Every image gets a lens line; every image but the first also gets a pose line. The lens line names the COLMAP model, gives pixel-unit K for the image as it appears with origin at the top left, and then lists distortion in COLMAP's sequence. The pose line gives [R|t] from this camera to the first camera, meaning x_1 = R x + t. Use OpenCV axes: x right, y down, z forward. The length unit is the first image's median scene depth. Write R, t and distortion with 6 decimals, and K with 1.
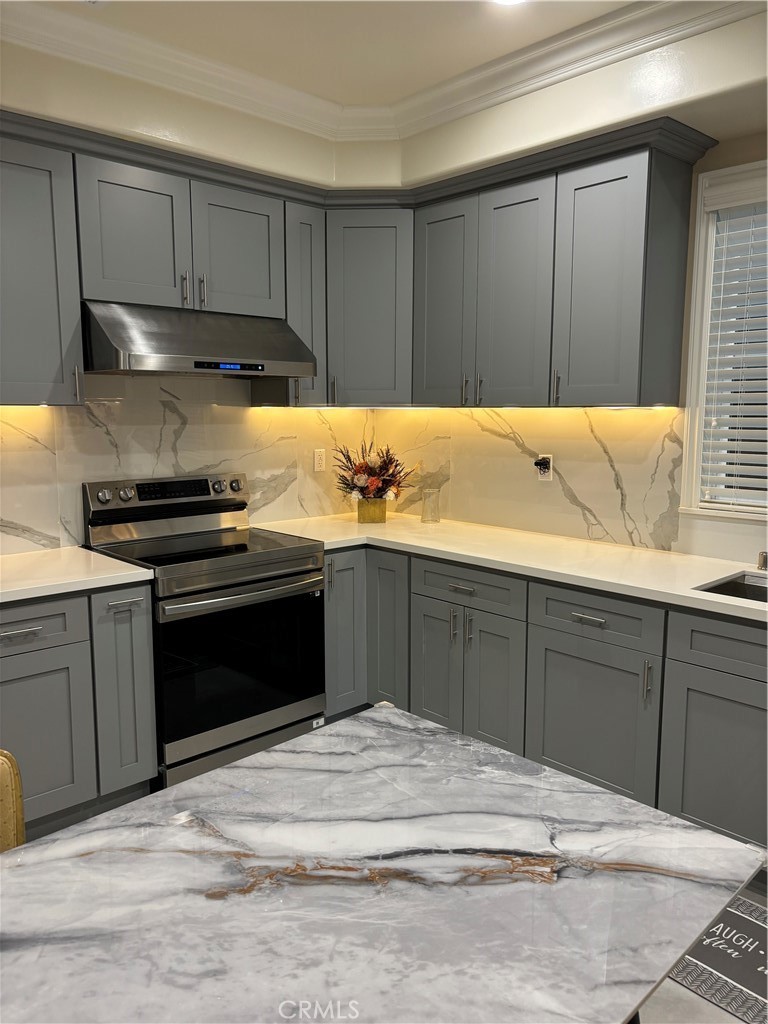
lens RADIAL K [[779.4, 0, 384.0], [0, 779.4, 512.0], [0, 0, 1]] dist [0.064533, -0.080810]
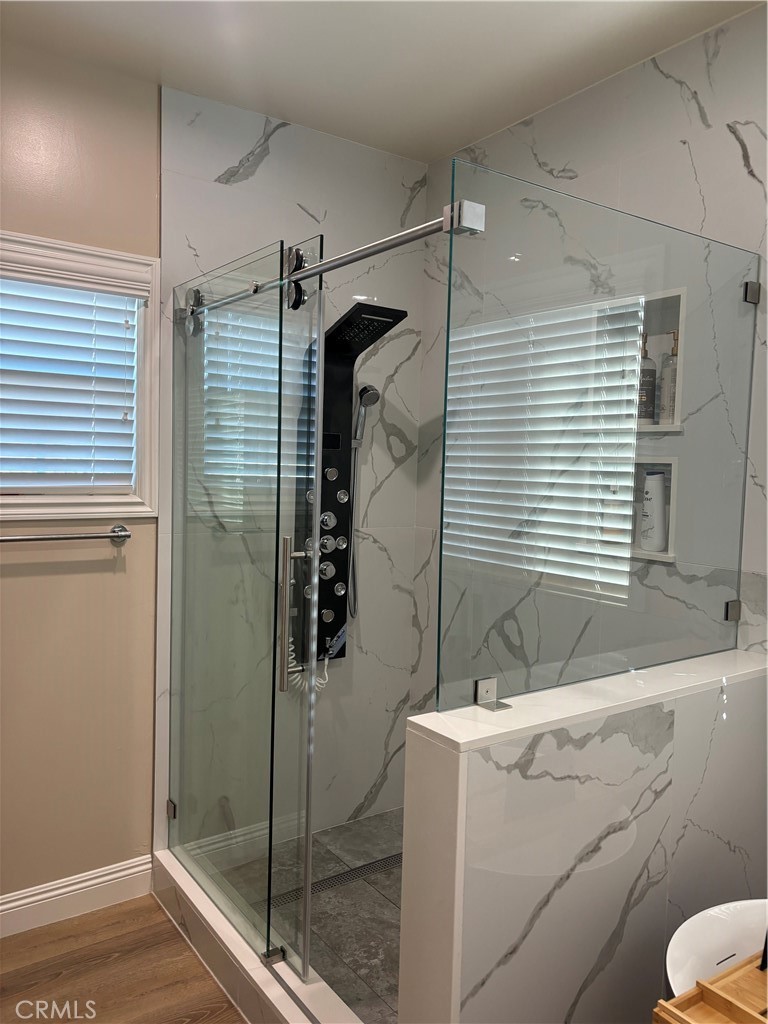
lens RADIAL K [[767.3, 0, 376.5], [0, 767.3, 511.8], [0, 0, 1]] dist [0.070832, -0.084231]
pose [[-0.402824, -0.737202, 0.542463, 0.252785], [0.864796, -0.112446, 0.489370, -0.371809], [-0.299767, 0.666250, 0.682825, 0.589448]]
